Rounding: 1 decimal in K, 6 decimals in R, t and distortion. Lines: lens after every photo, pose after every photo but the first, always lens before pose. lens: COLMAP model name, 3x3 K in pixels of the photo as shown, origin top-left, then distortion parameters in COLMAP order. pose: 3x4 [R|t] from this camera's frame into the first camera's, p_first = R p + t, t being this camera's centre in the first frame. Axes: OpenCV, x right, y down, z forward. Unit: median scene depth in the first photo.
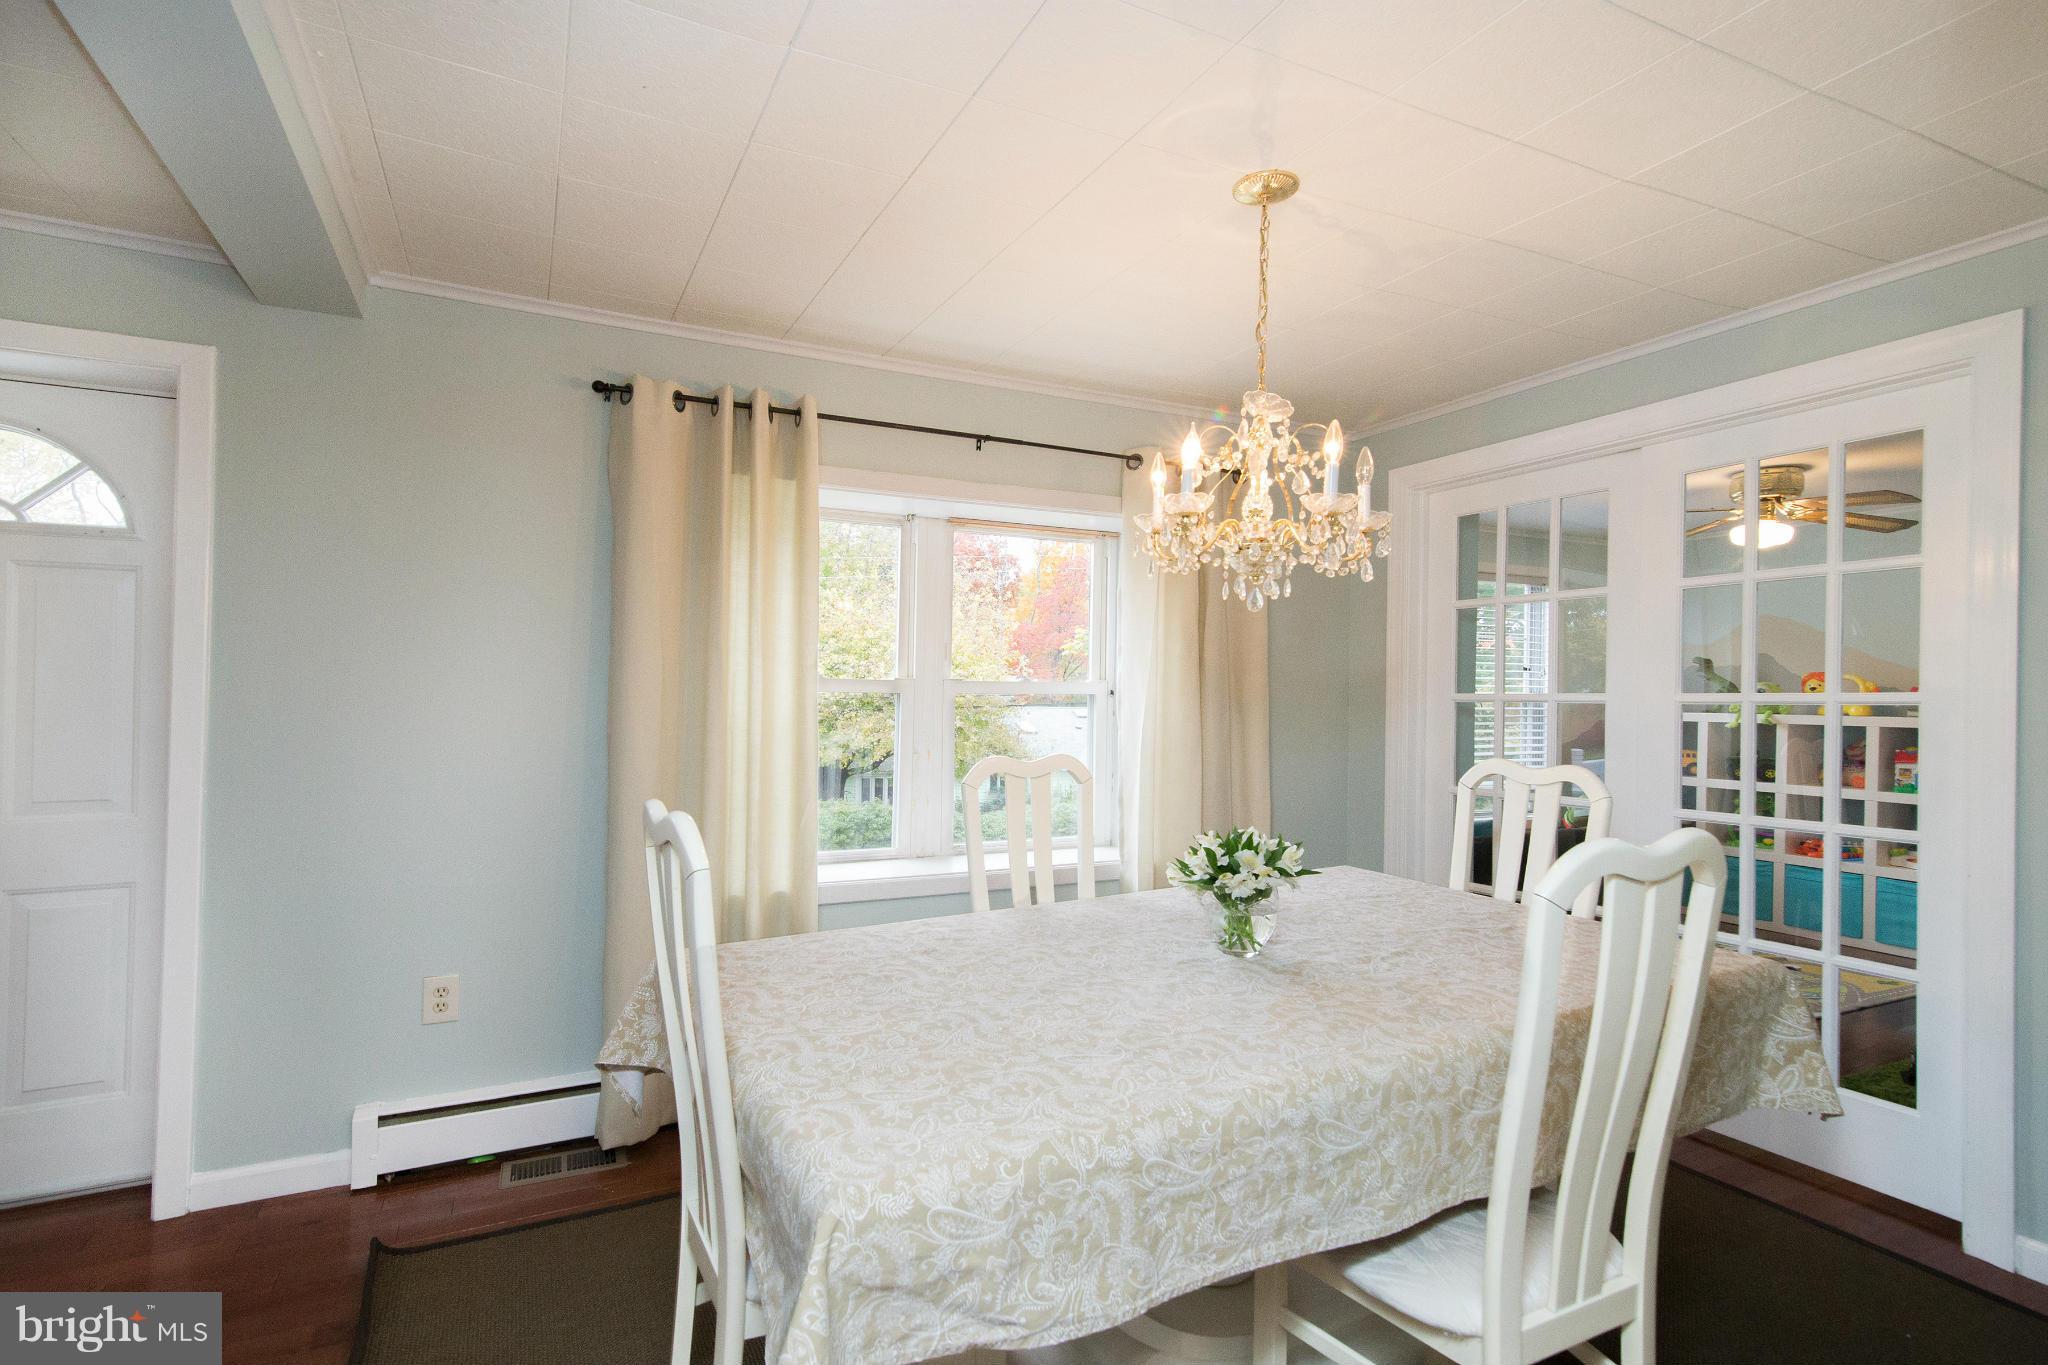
lens RADIAL K [[962.0, 0, 1028.6], [0, 962.0, 664.1], [0, 0, 1]] dist [-0.000537, 0.000009]
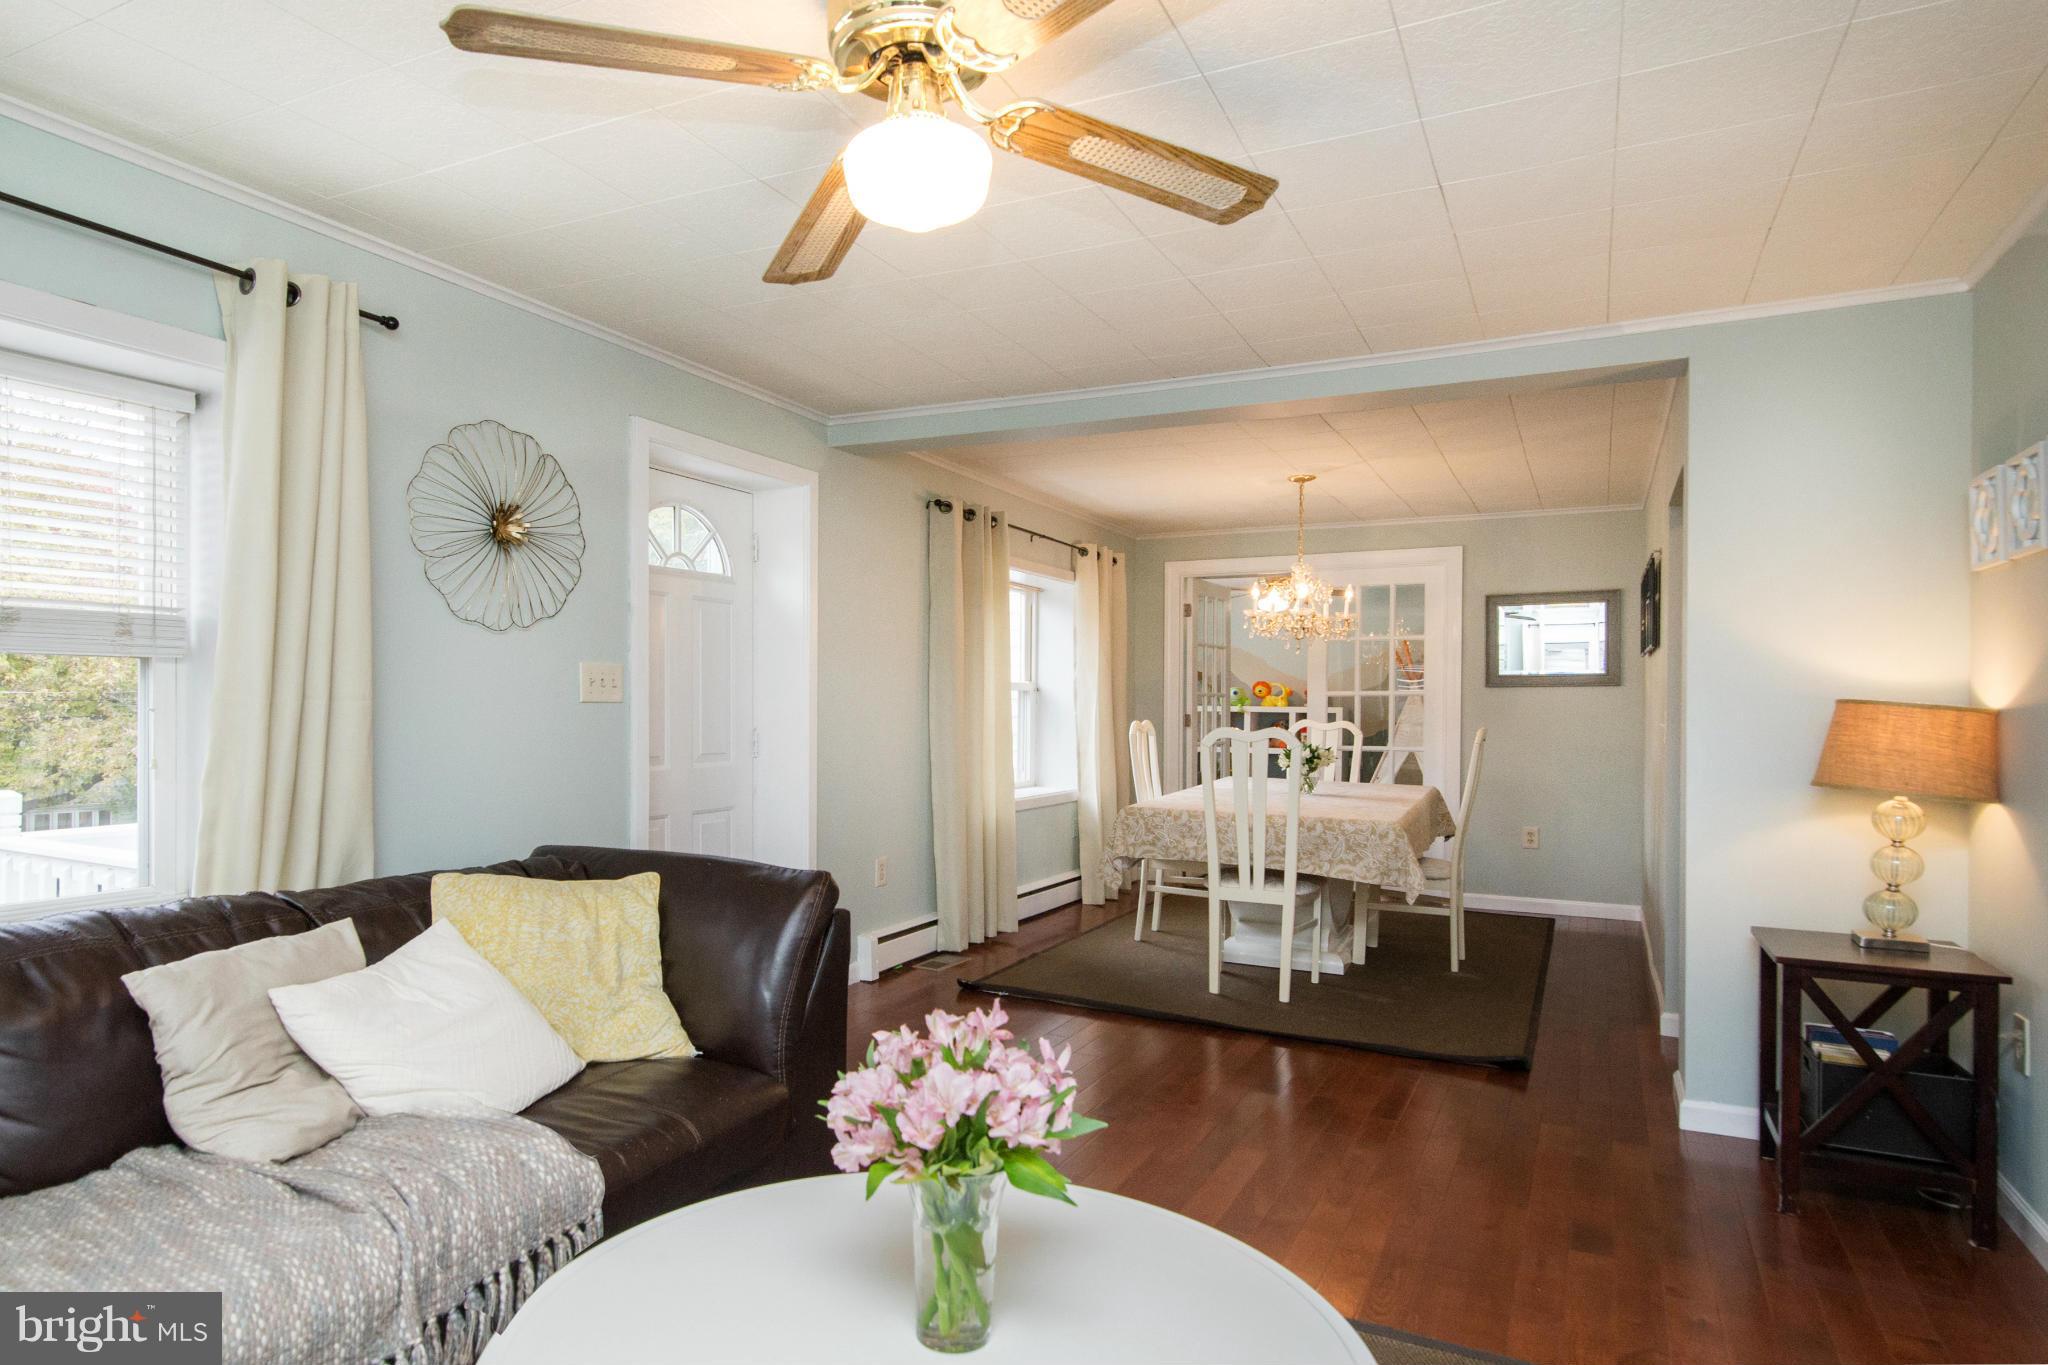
lens RADIAL K [[1190.4, 0, 1024.0], [0, 1190.4, 682.5], [0, 0, 1]] dist [0.041350, -0.000238]
pose [[0.797805, 0.008776, 0.602852, -1.726875], [-0.010849, 0.999941, -0.000200, 0.022541], [-0.602818, -0.006381, 0.797853, -0.807769]]
